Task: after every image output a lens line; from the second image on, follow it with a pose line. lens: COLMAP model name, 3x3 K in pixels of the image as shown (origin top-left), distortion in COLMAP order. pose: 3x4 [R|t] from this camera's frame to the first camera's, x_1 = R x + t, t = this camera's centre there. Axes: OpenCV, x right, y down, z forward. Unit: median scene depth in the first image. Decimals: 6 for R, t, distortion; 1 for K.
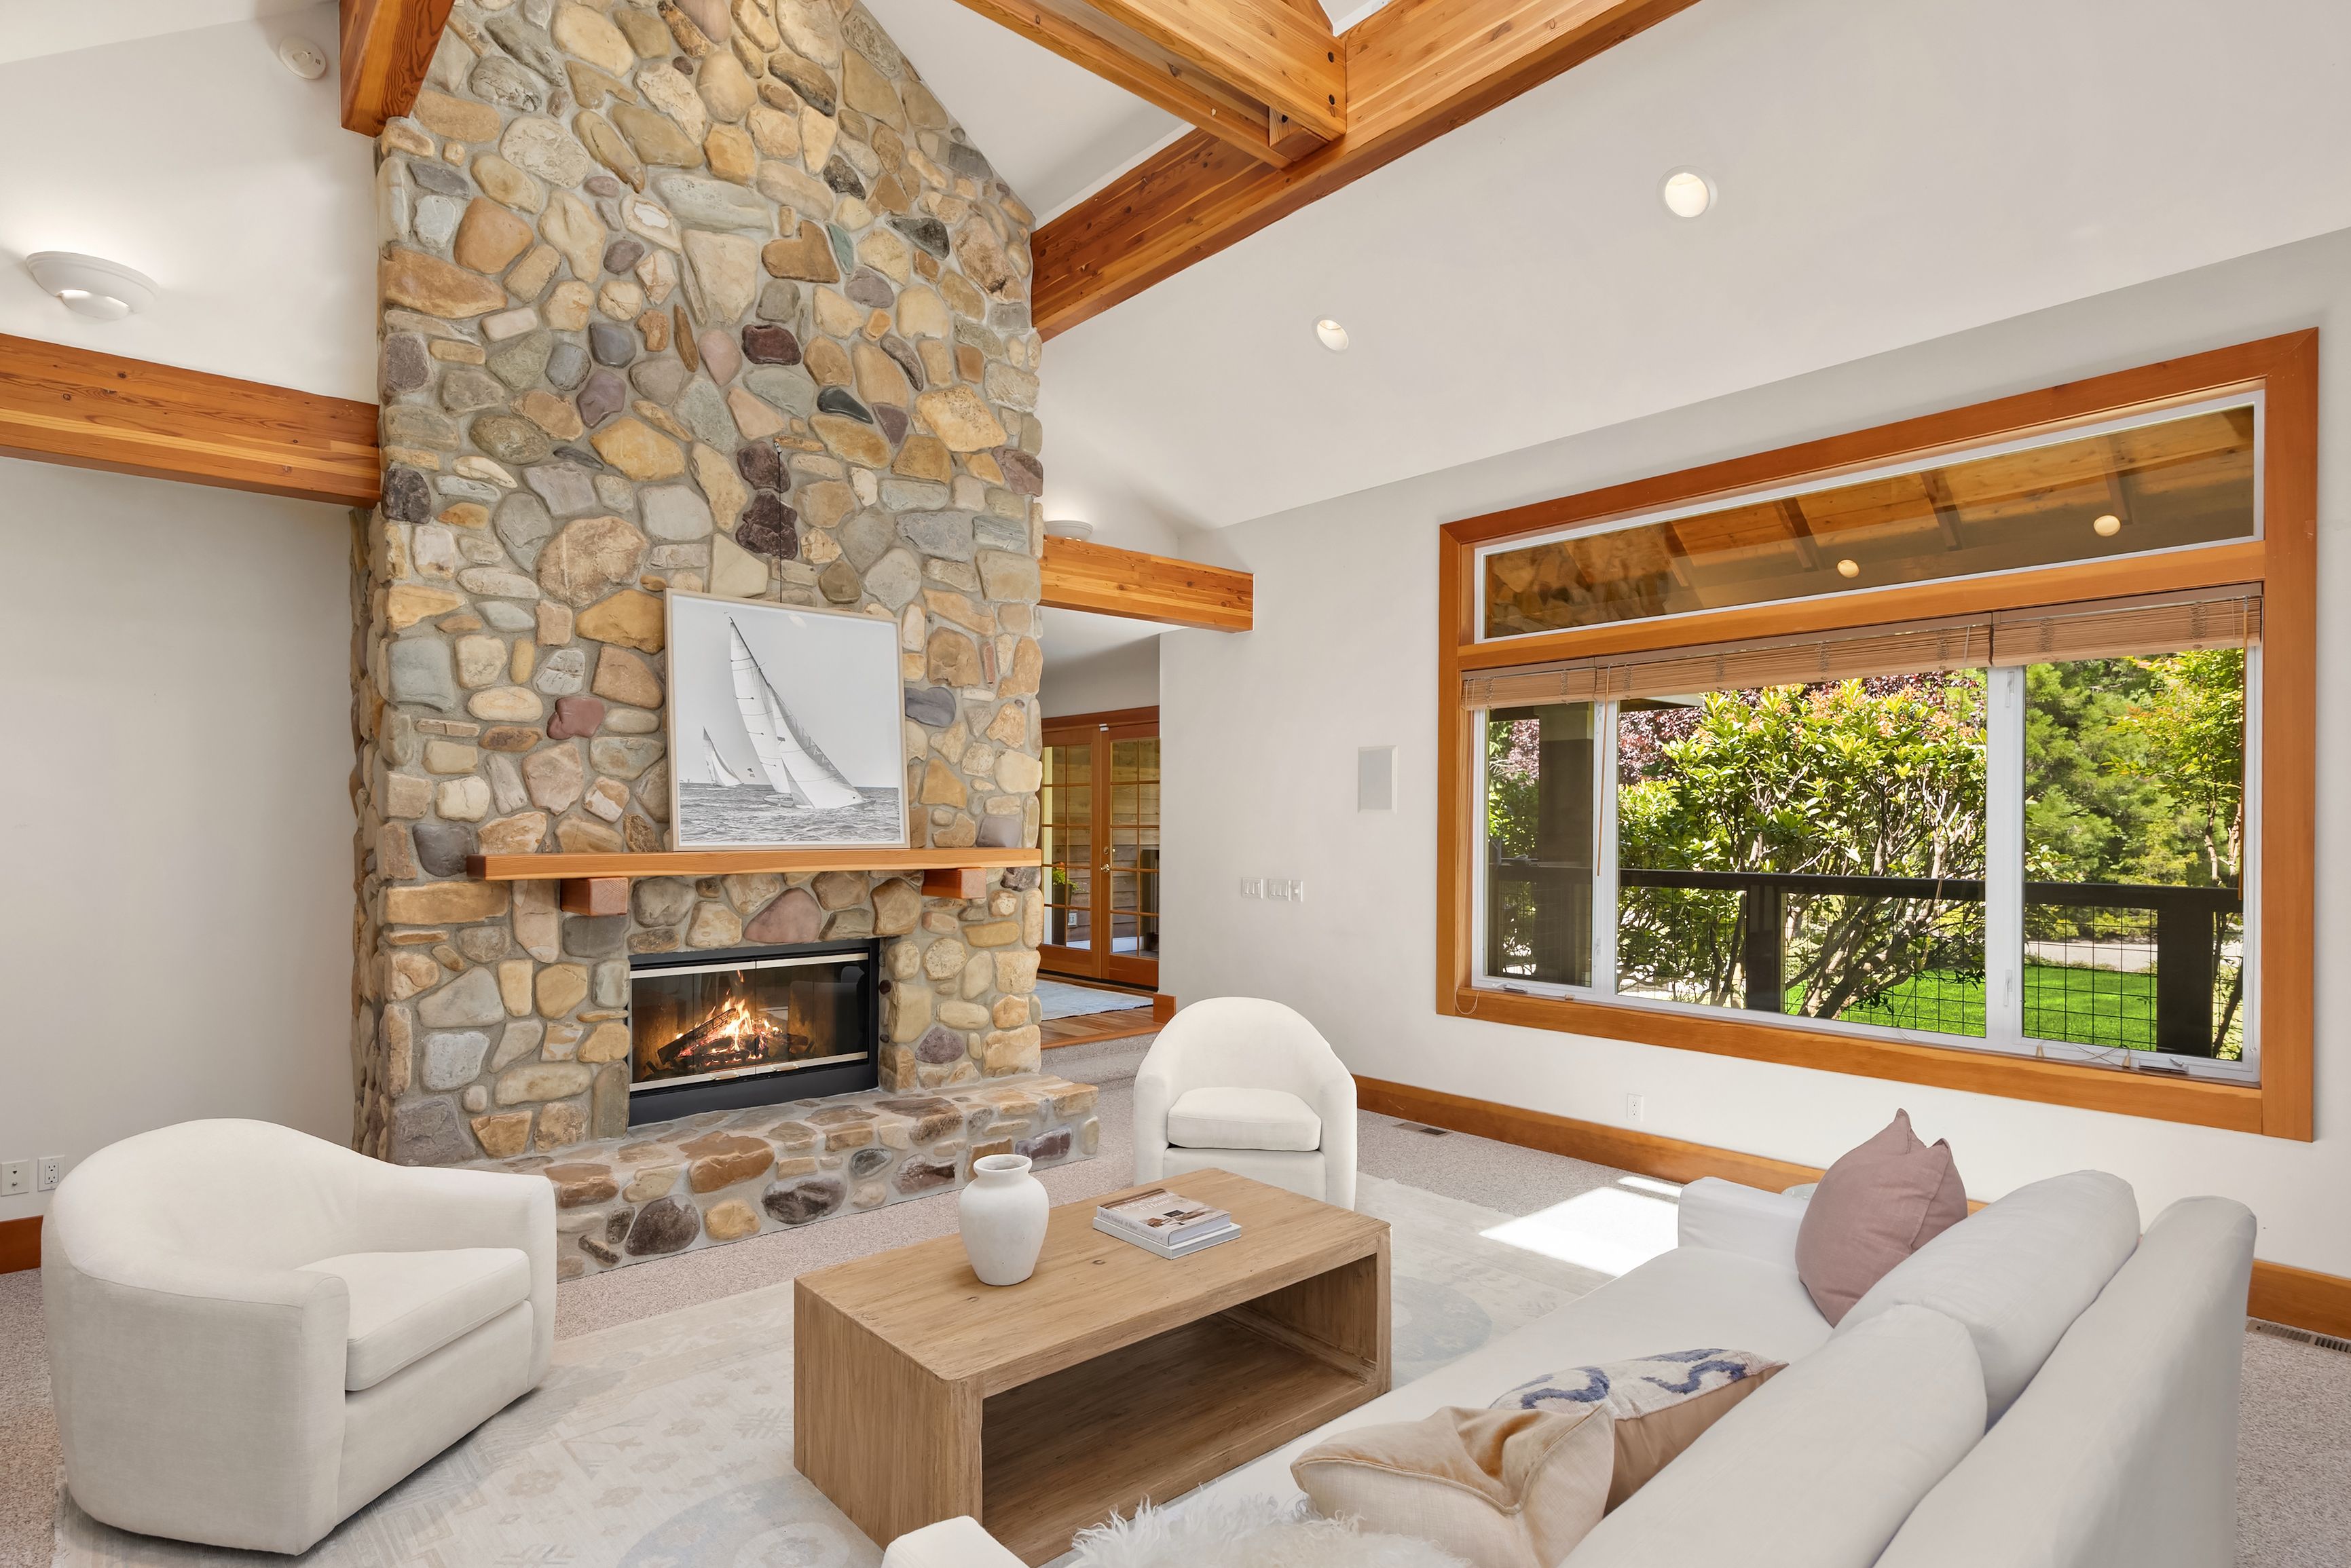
lens RADIAL K [[1186.0, 0, 1184.5], [0, 1186.0, 823.3], [0, 0, 1]] dist [0.003075, -0.000387]
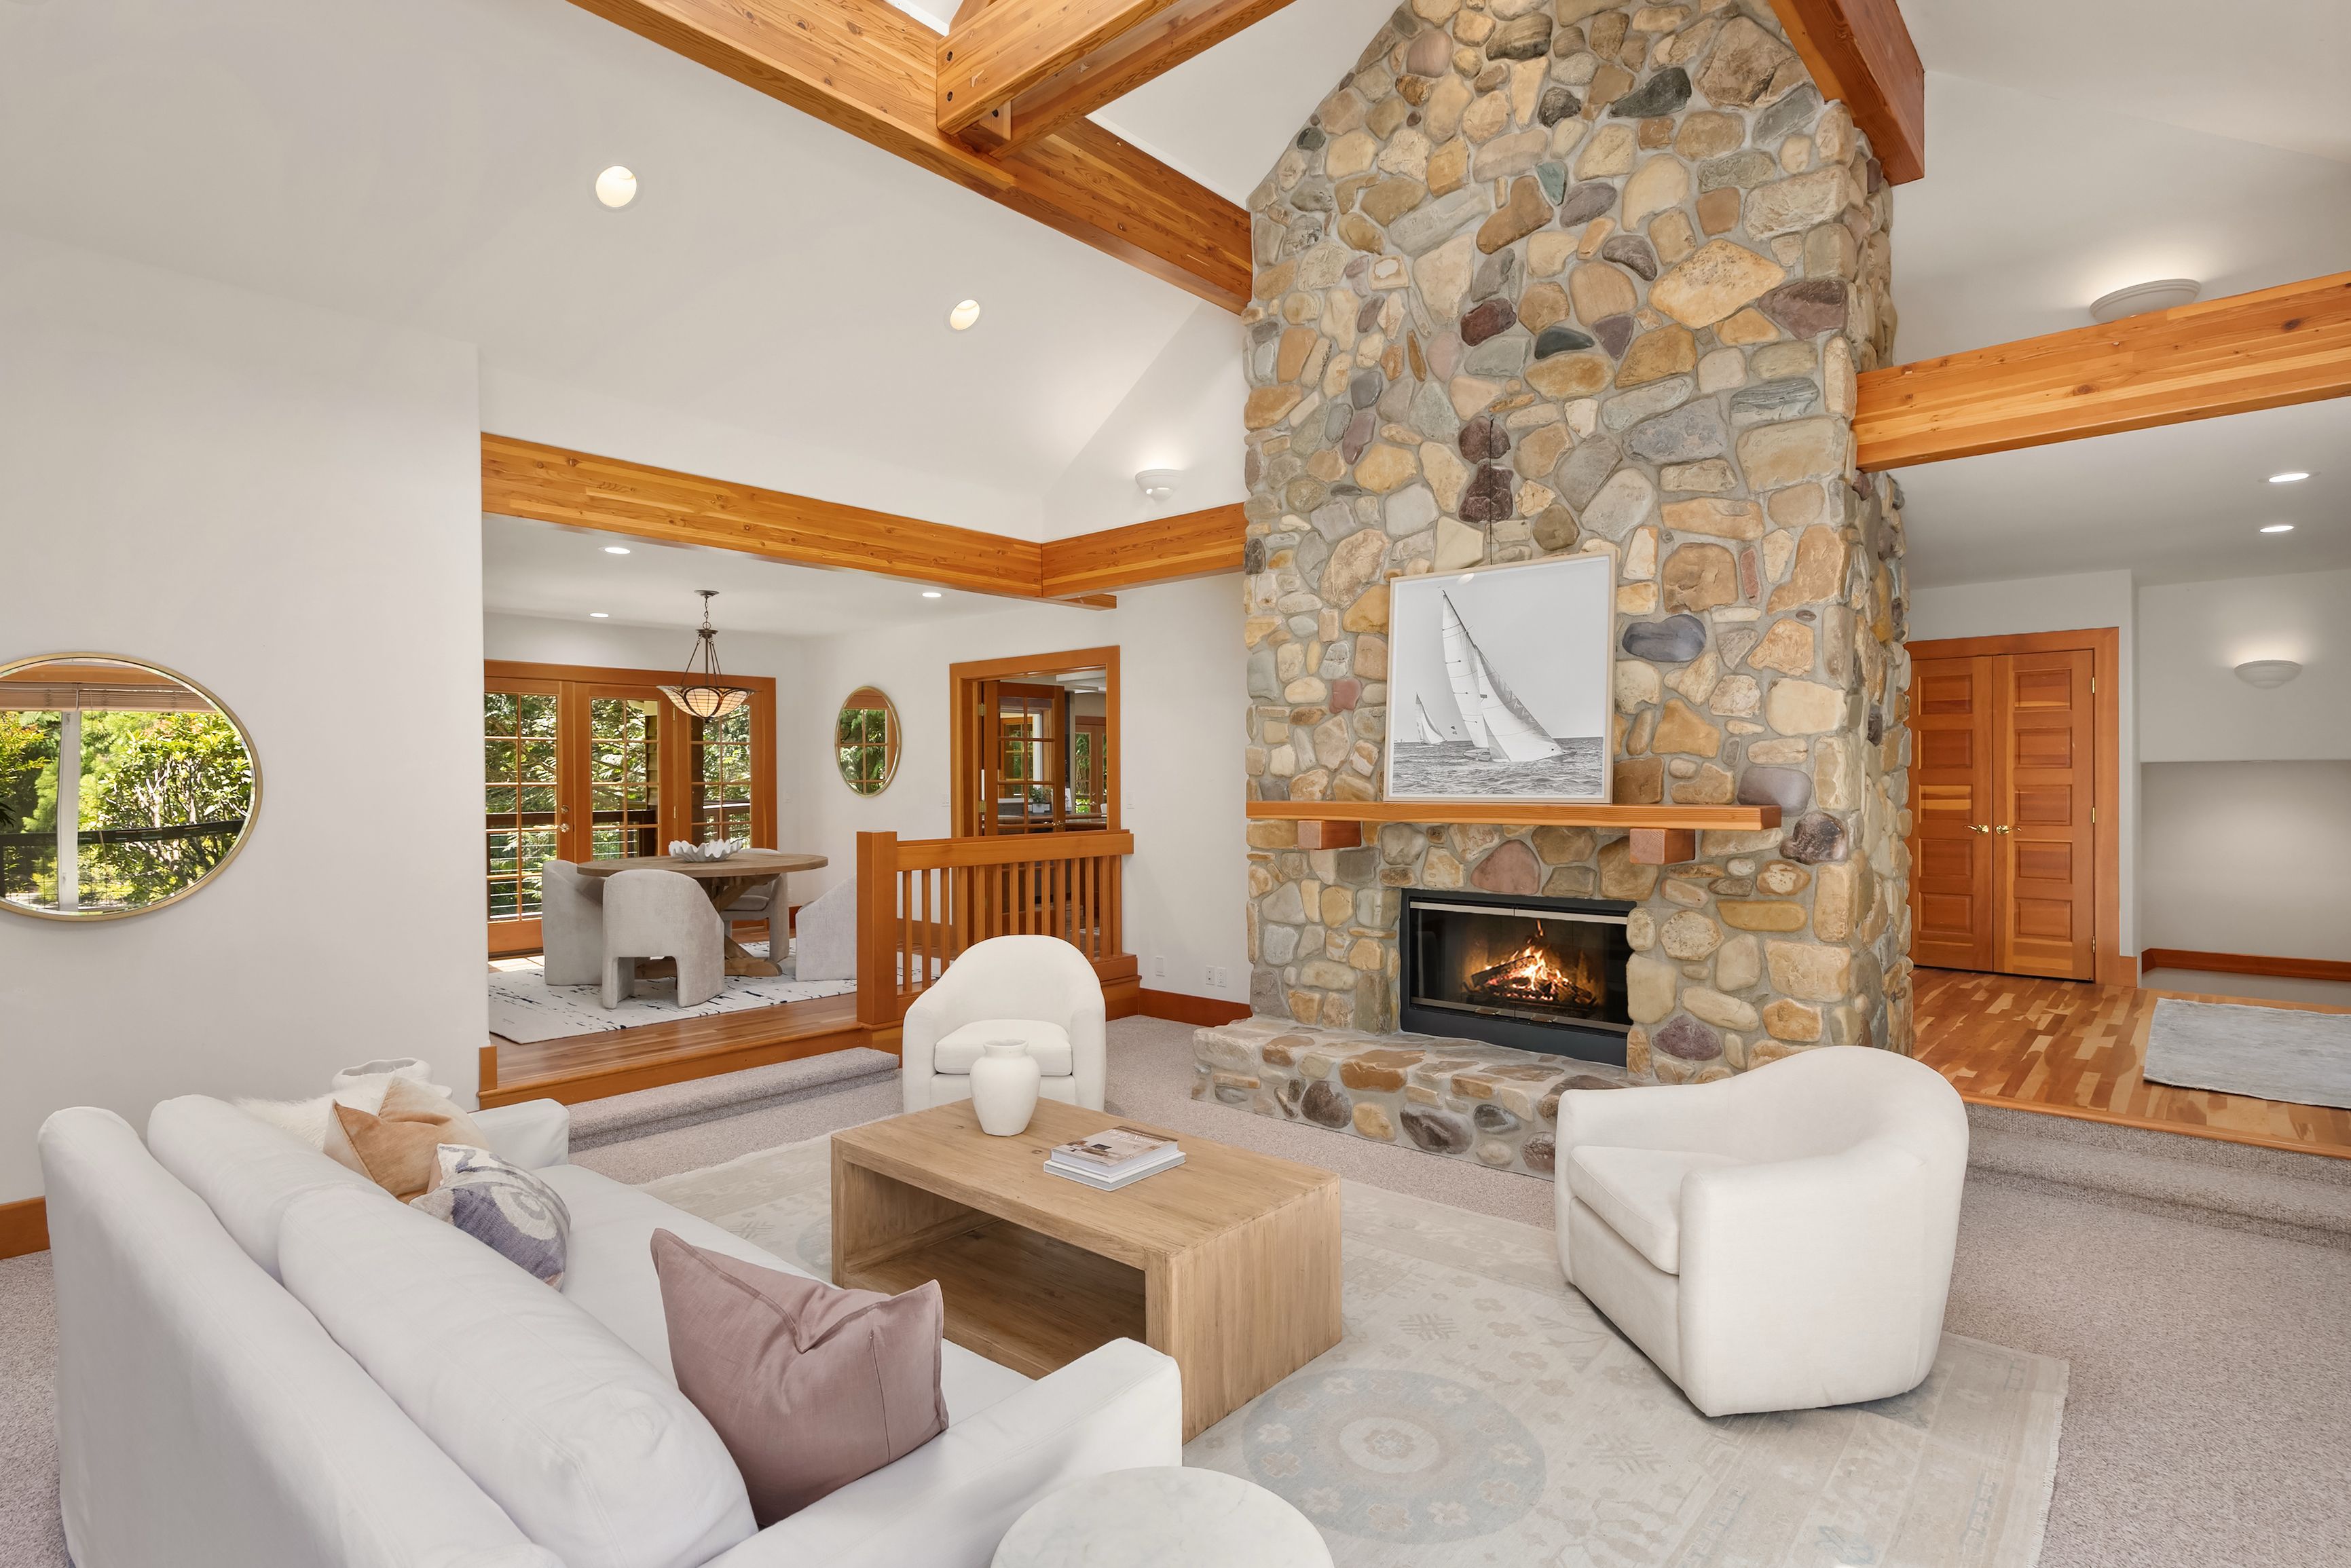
lens RADIAL K [[1186.0, 0, 1156.1], [0, 1186.0, 781.0], [0, 0, 1]] dist [0.003075, -0.000387]
pose [[0.116606, -0.001551, -0.993177, 0.667661], [0.005632, 0.999984, -0.000900, 0.003070], [0.993162, -0.005489, 0.116613, 0.593129]]
